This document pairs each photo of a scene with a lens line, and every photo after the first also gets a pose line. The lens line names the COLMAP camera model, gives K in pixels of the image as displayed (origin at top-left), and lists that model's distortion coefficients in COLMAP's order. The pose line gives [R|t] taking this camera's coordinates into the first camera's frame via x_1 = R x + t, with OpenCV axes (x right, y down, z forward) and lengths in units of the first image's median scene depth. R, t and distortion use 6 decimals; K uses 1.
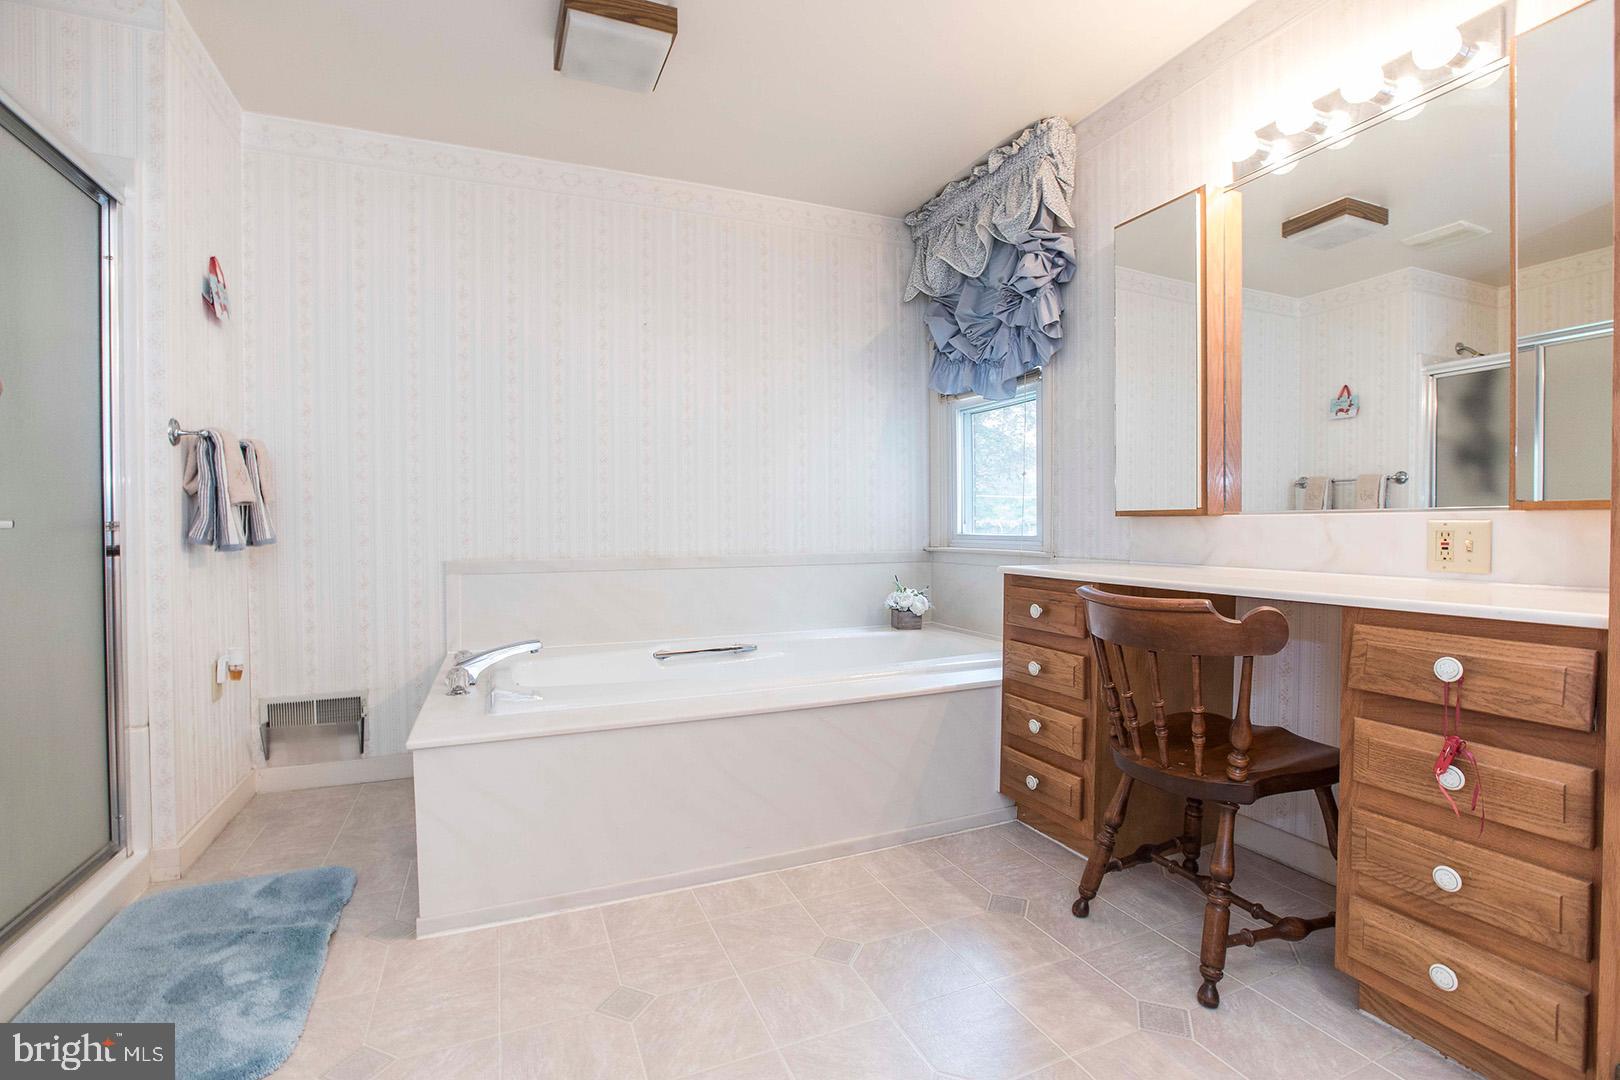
lens RADIAL K [[734.6, 0, 804.8], [0, 734.6, 538.6], [0, 0, 1]] dist [-0.053682, 0.017487]
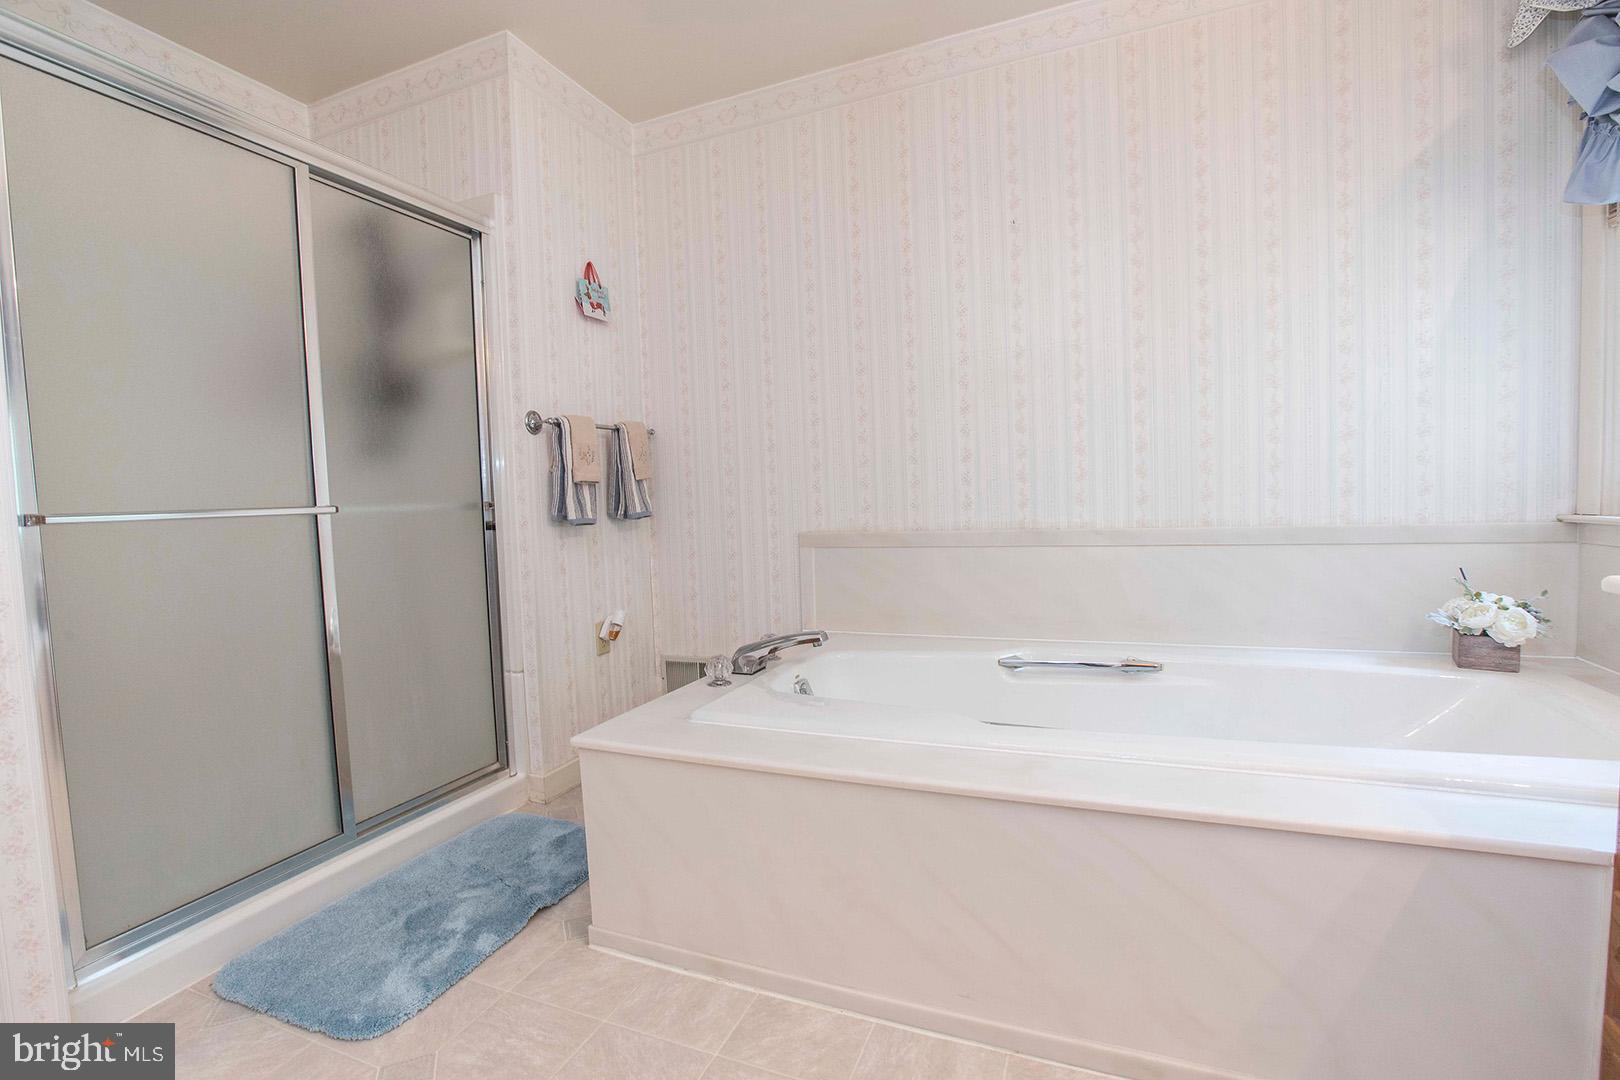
lens RADIAL K [[734.6, 0, 804.8], [0, 734.6, 538.6], [0, 0, 1]] dist [-0.053682, 0.017487]
pose [[0.702012, 0.021642, -0.711836, 0.199833], [0.018134, 0.998671, 0.048246, -0.008138], [0.711934, -0.046777, 0.700687, 0.360531]]
